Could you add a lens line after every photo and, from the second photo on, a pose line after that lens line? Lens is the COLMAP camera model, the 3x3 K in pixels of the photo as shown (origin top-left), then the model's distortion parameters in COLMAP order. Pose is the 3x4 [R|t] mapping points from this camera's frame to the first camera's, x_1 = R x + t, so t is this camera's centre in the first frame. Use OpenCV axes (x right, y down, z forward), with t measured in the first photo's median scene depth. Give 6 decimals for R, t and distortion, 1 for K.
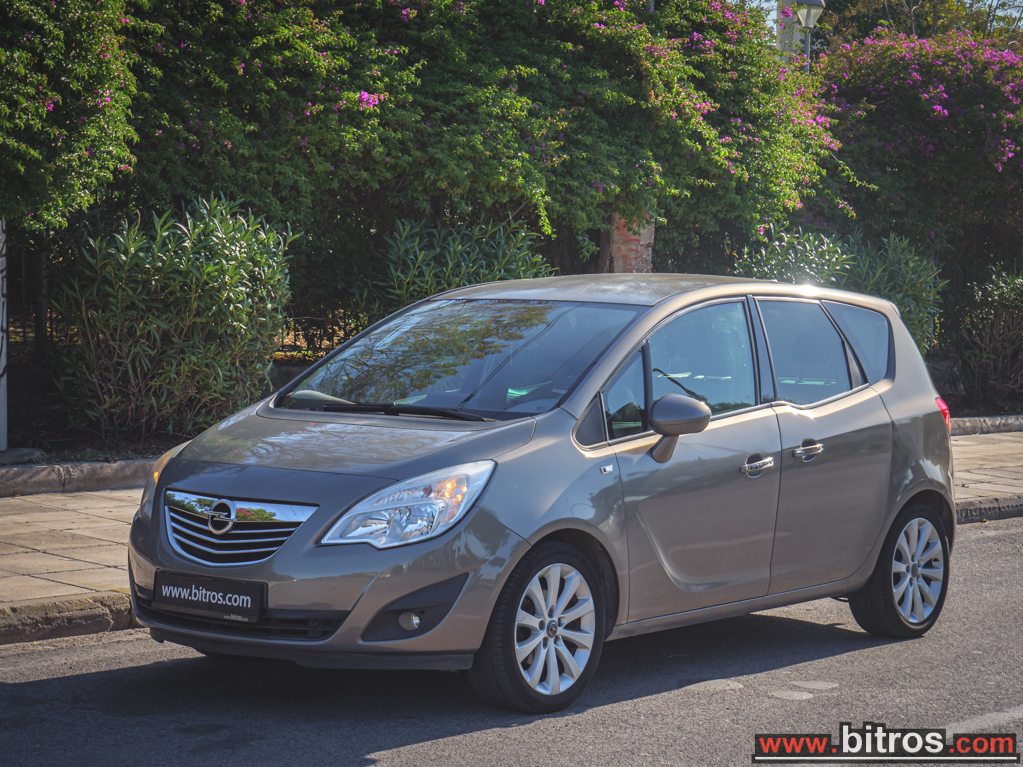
lens RADIAL K [[2162.1, 0, 513.6], [0, 2162.1, 380.6], [0, 0, 1]] dist [0.017335, 0.000000]
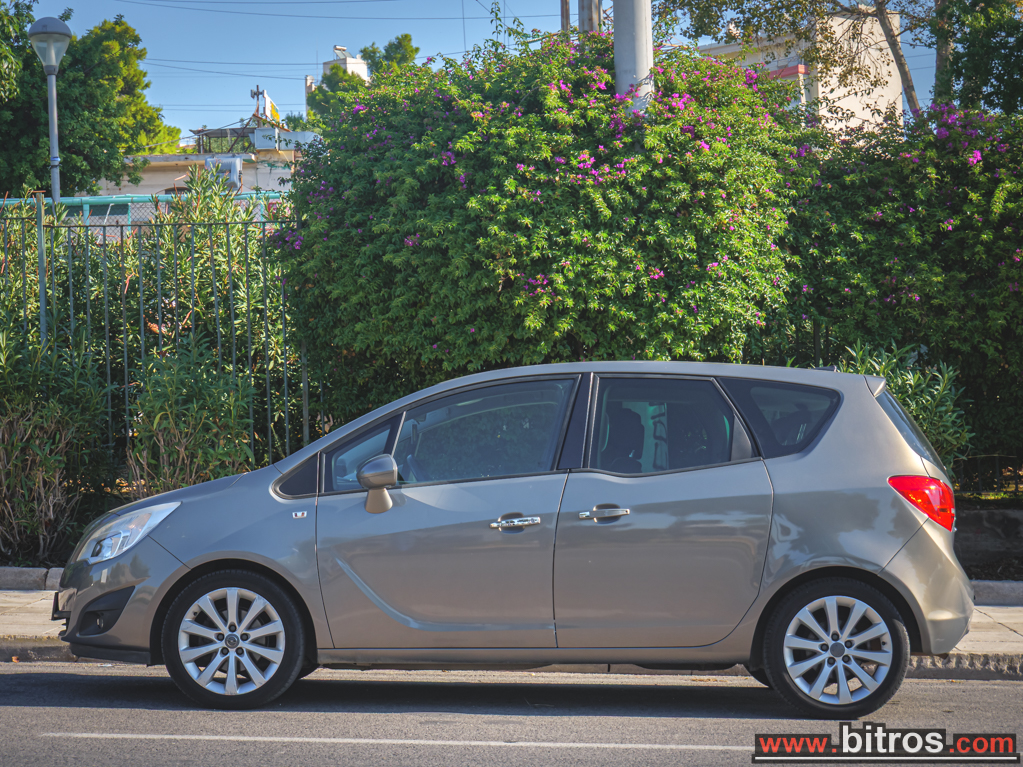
lens RADIAL K [[2137.5, 0, 511.1], [0, 2137.5, 385.0], [0, 0, 1]] dist [-0.060771, 0.000000]
pose [[0.619405, -0.063203, -0.782523, 0.847620], [-0.024827, 0.994679, -0.099991, 0.068646], [0.784679, 0.081363, 0.614540, 0.288510]]
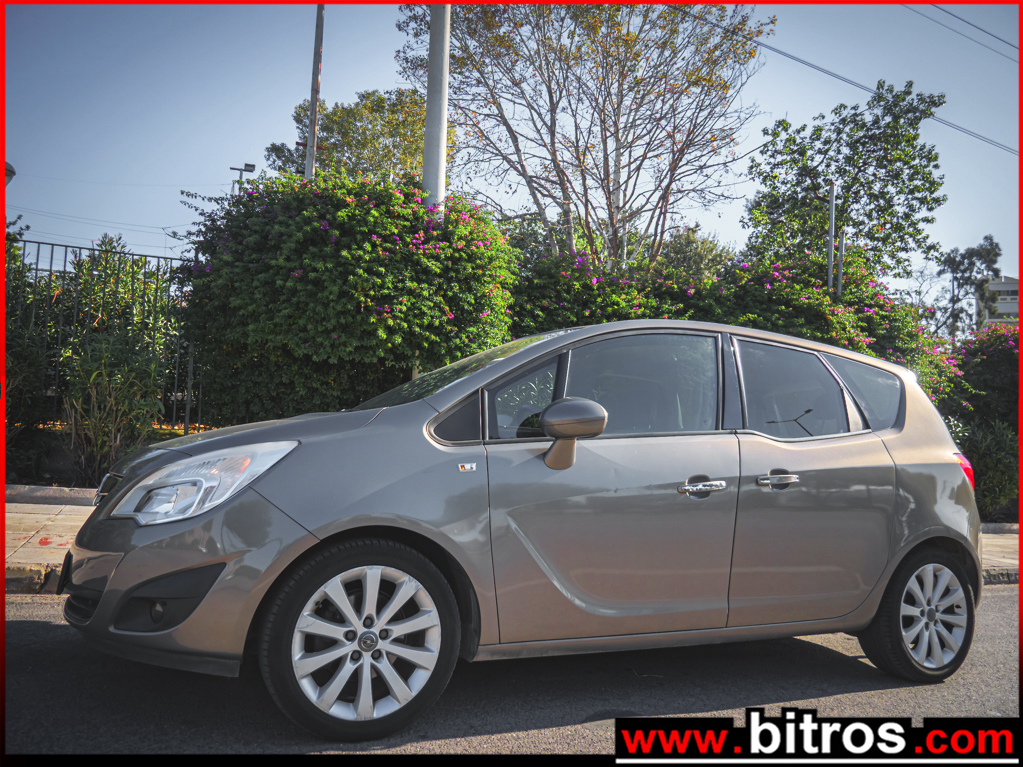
lens RADIAL K [[733.8, 0, 509.5], [0, 733.8, 387.2], [0, 0, 1]] dist [-0.046034, 0.015687]
pose [[0.897614, -0.019784, -0.440339, 0.158218], [-0.053123, 0.986855, -0.152627, 0.043582], [0.437570, 0.160393, 0.884763, 0.589342]]
